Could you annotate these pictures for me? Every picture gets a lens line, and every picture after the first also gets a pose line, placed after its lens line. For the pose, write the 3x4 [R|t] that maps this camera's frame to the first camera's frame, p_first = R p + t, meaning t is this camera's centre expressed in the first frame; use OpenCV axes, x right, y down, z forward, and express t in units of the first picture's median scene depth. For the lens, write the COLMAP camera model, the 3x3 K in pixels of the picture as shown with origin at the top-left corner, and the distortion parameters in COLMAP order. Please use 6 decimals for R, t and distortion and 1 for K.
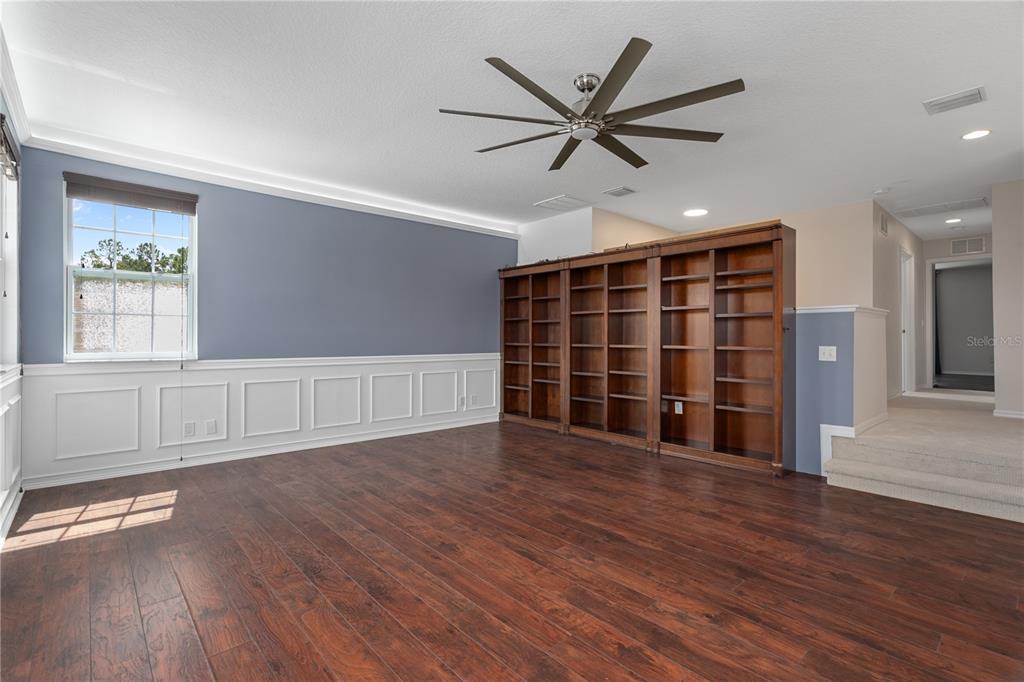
lens RADIAL K [[480.8, 0, 506.8], [0, 480.8, 332.7], [0, 0, 1]] dist [0.000986, 0.000120]
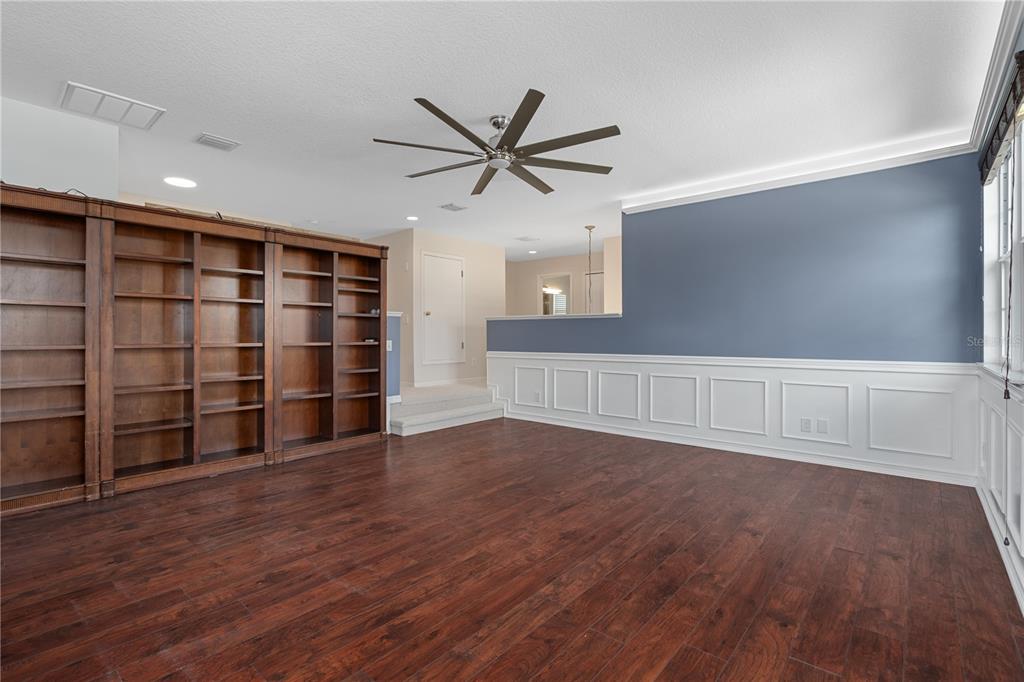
lens RADIAL K [[479.5, 0, 499.4], [0, 479.5, 336.9], [0, 0, 1]] dist [-0.004126, 0.000858]
pose [[-0.129067, -0.008503, 0.991599, -1.010074], [-0.013403, 0.999887, 0.006829, 0.004908], [-0.991545, -0.012409, -0.129166, 1.144758]]
